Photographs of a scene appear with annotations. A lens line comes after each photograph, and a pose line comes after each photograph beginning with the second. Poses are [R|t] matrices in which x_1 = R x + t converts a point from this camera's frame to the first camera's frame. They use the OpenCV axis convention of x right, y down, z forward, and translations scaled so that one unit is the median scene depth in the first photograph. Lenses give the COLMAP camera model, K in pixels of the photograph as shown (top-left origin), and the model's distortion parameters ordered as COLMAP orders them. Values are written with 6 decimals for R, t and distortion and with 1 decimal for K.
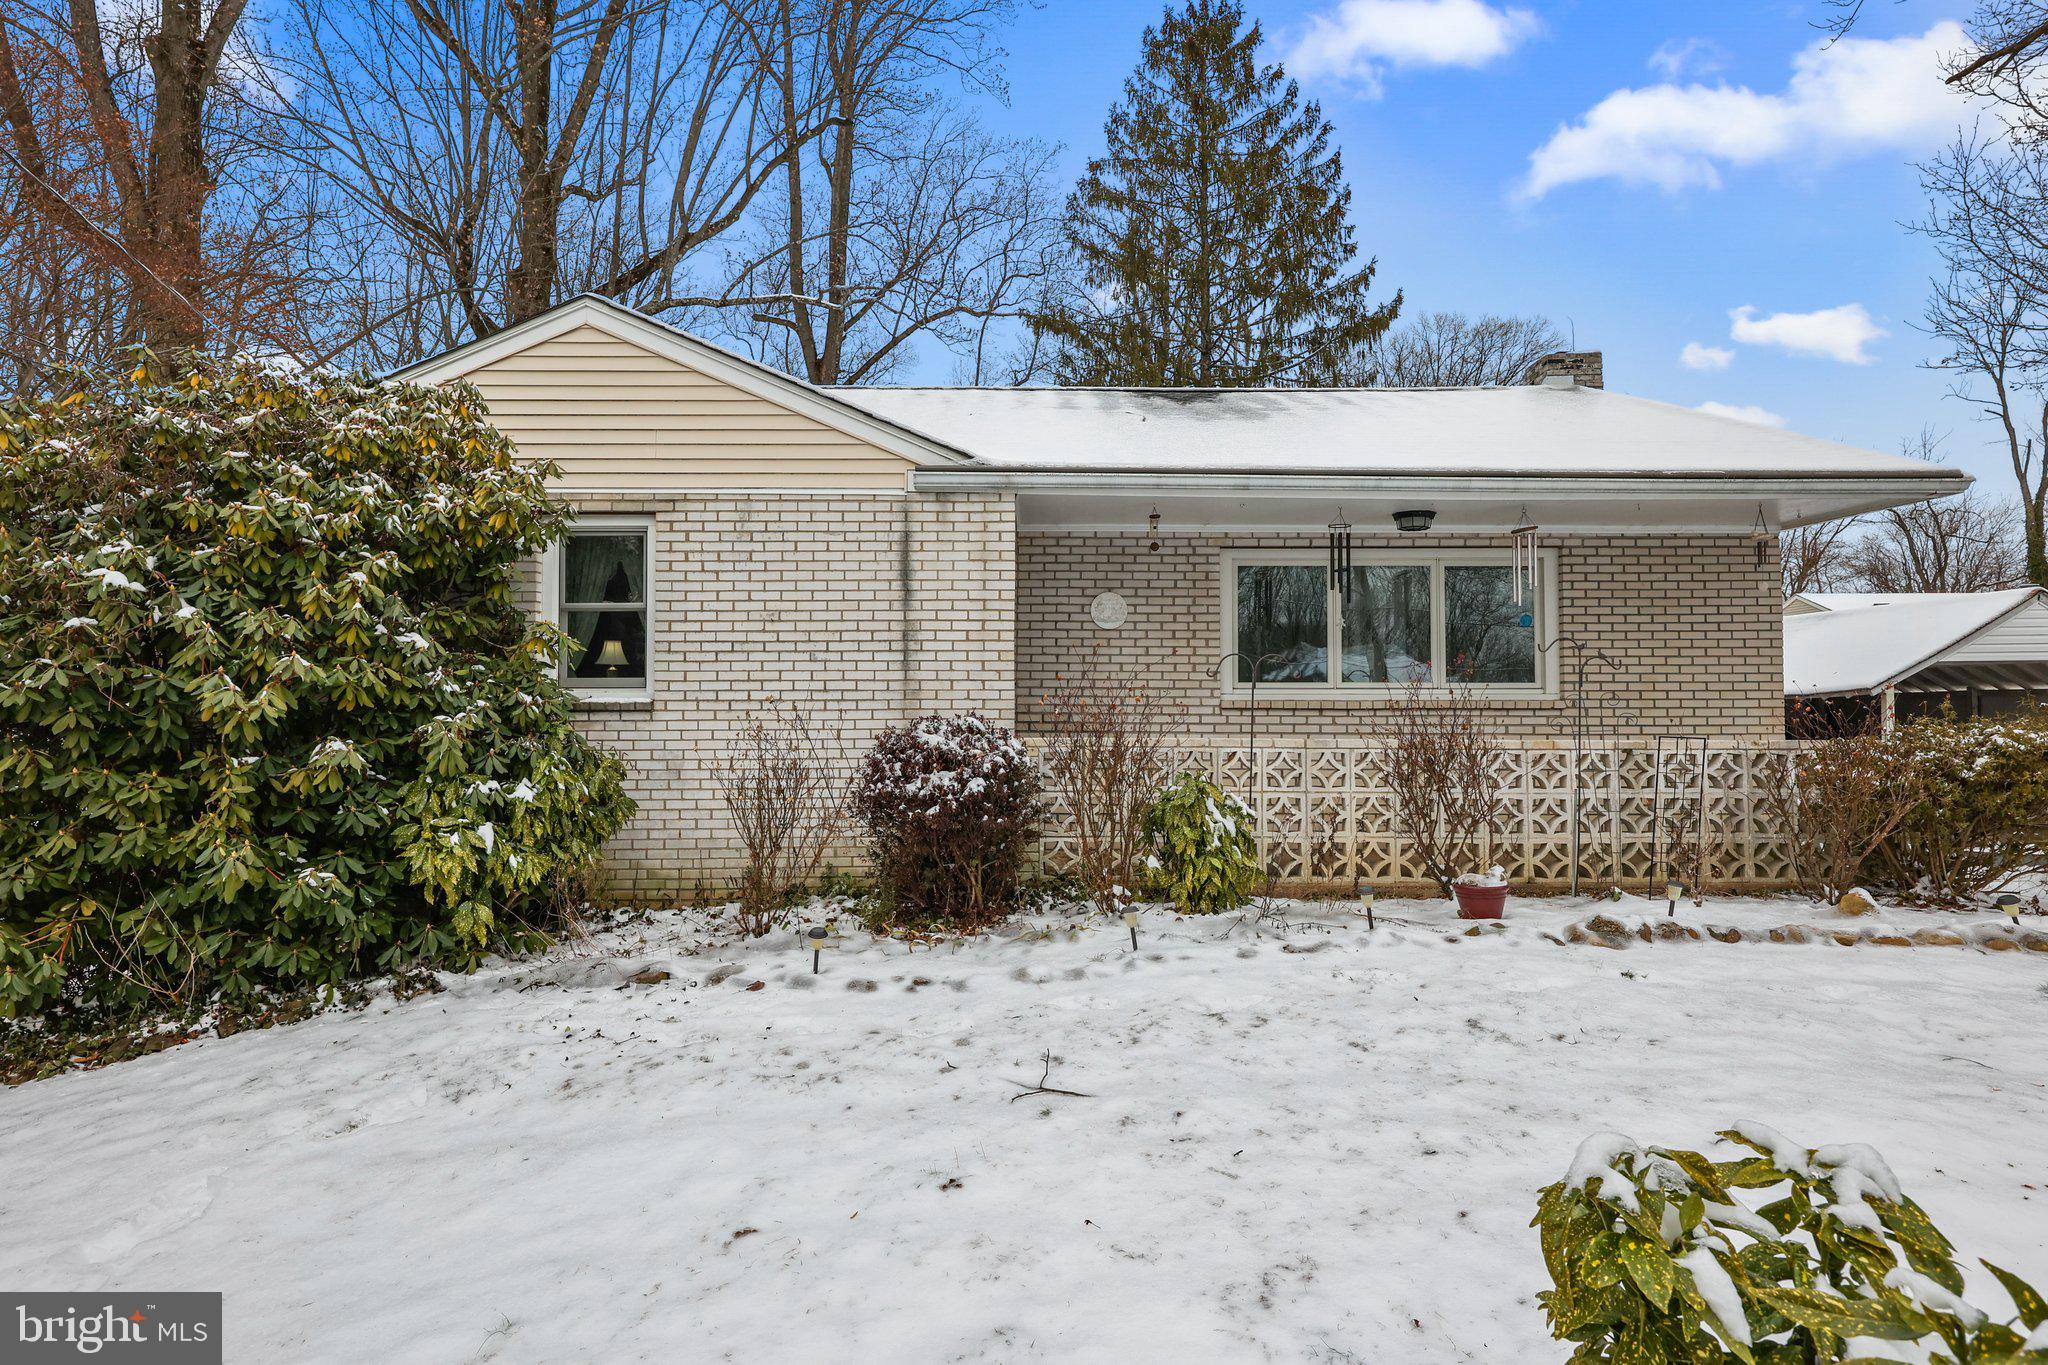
lens RADIAL K [[1090.7, 0, 1036.3], [0, 1090.7, 692.4], [0, 0, 1]] dist [-0.002295, 0.003056]
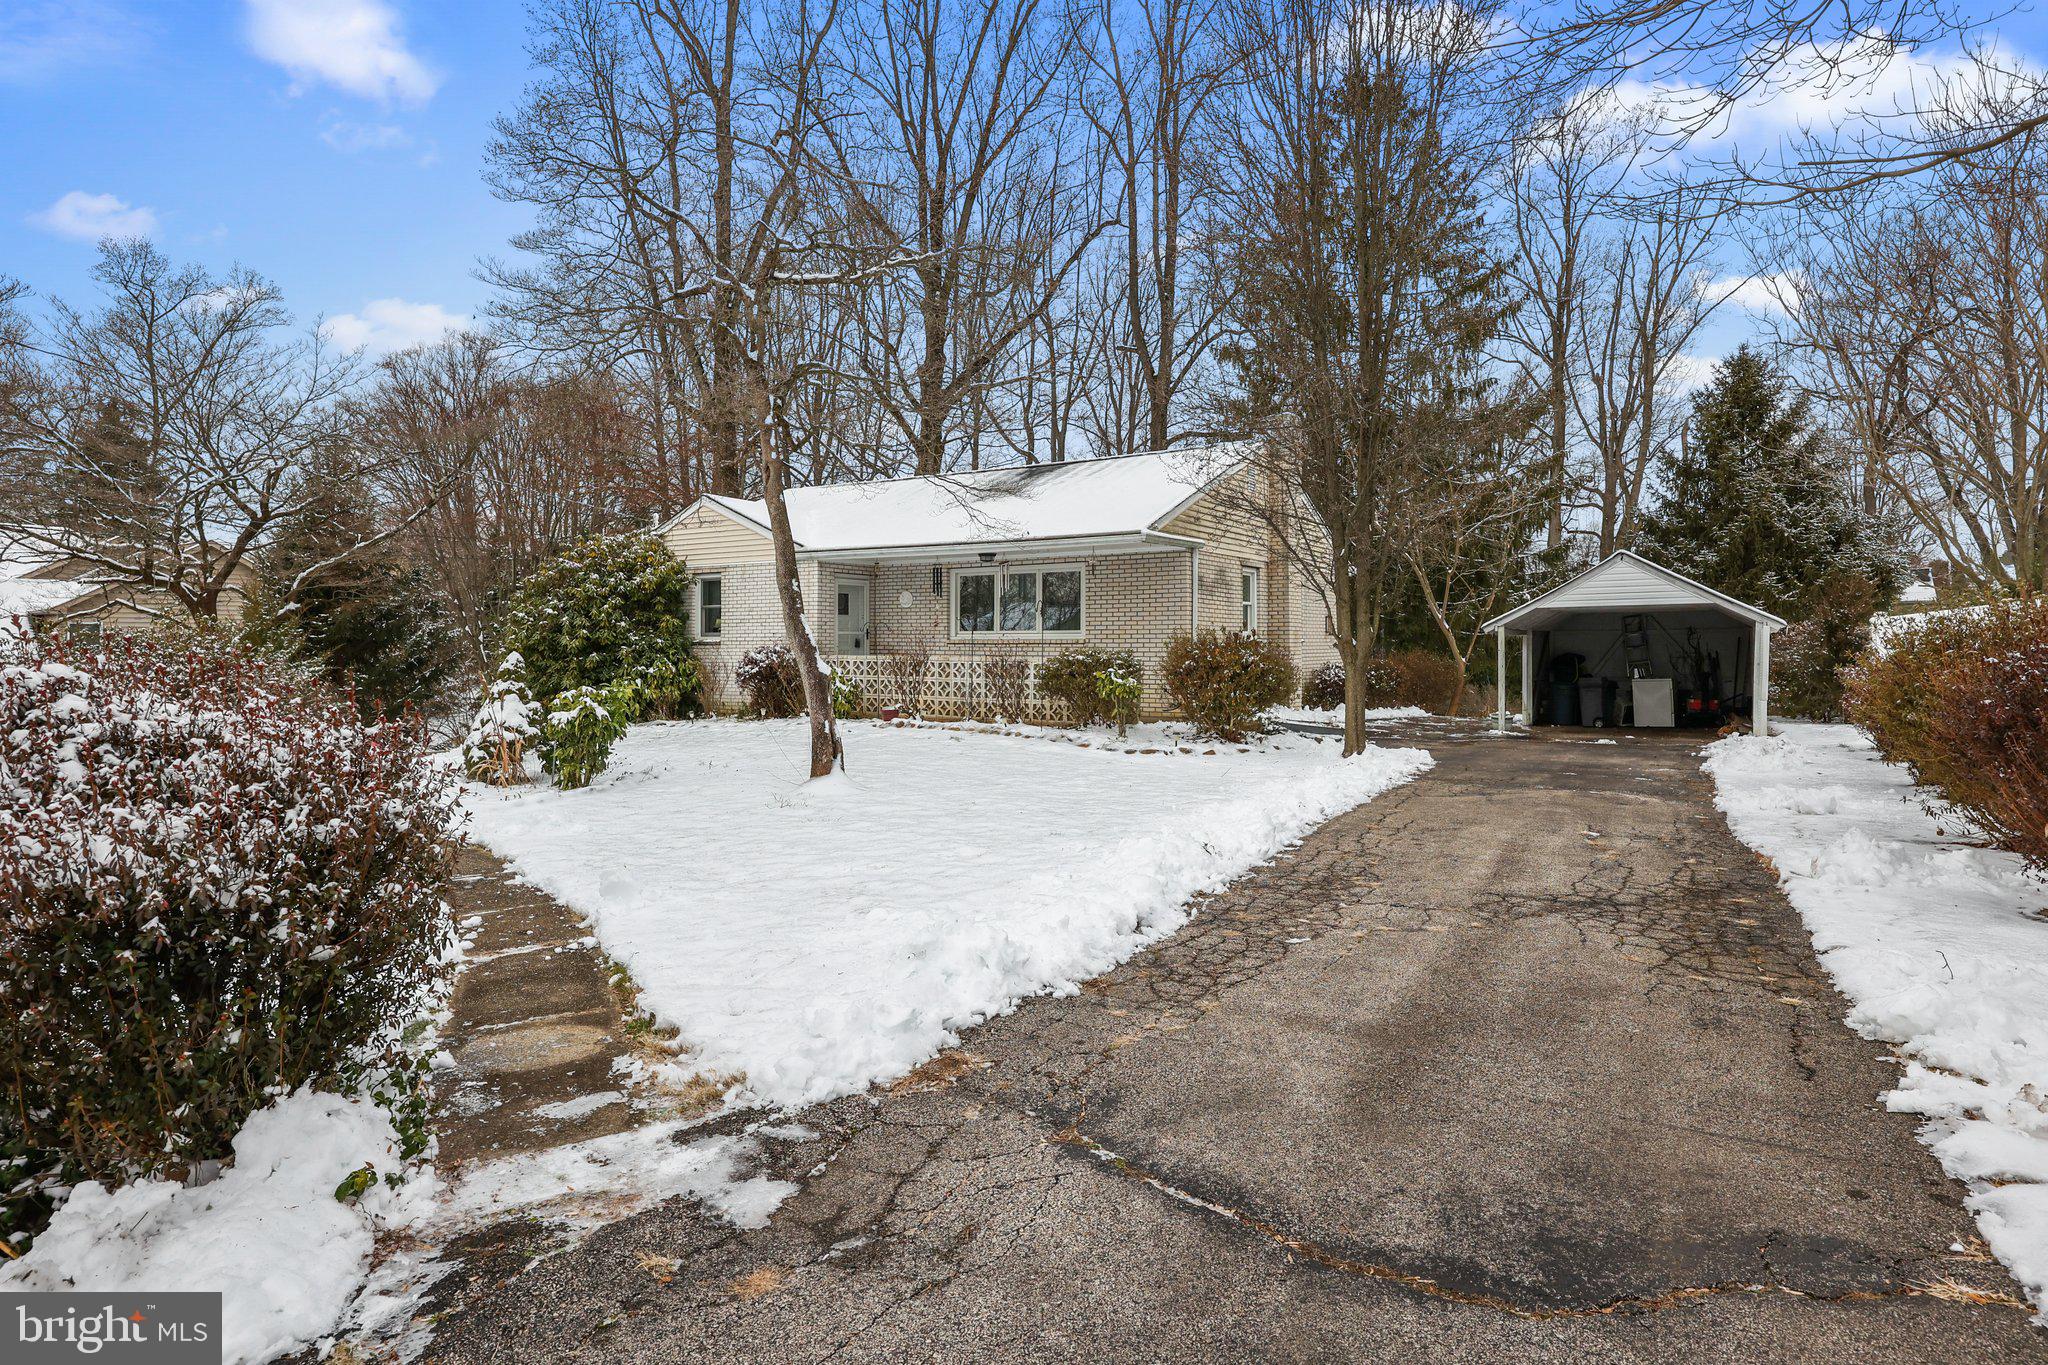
lens RADIAL K [[1090.7, 0, 1022.3], [0, 1090.7, 674.6], [0, 0, 1]] dist [-0.002295, 0.003056]
pose [[0.837487, 0.014058, -0.546276, 1.858747], [0.010648, 0.999059, 0.042034, -0.015870], [0.546353, -0.041019, 0.836550, -0.923658]]
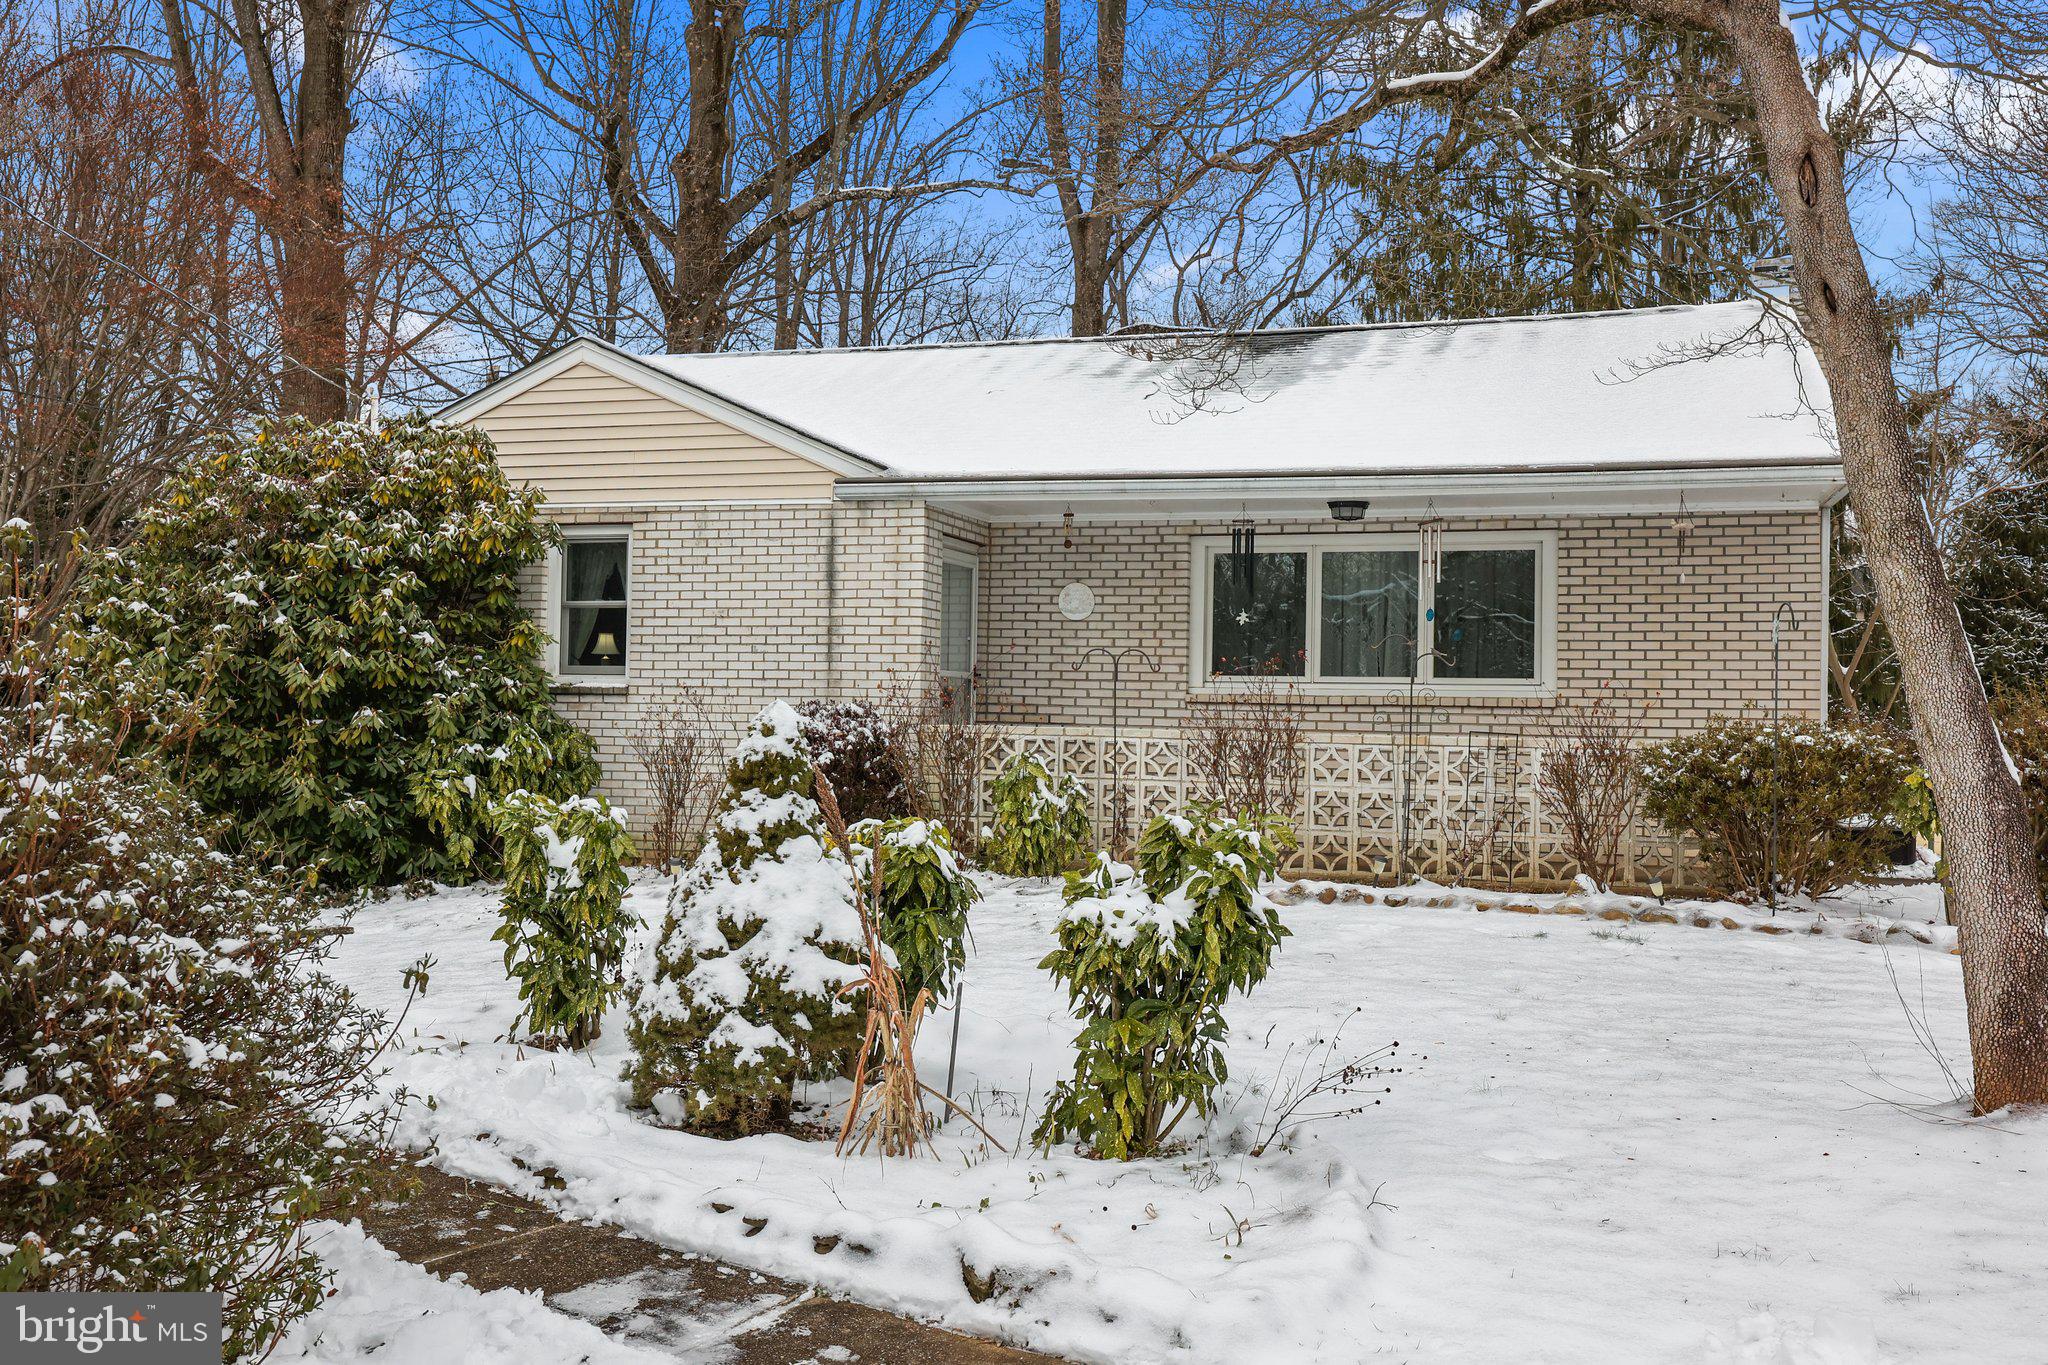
lens RADIAL K [[1858.7, 0, 1017.3], [0, 1858.7, 692.1], [0, 0, 1]] dist [0.021537, -0.013318]
pose [[0.947610, 0.012431, -0.319189, 0.694924], [-0.011913, 0.999923, 0.003577, 0.002184], [0.319208, 0.000413, 0.947684, -0.767417]]
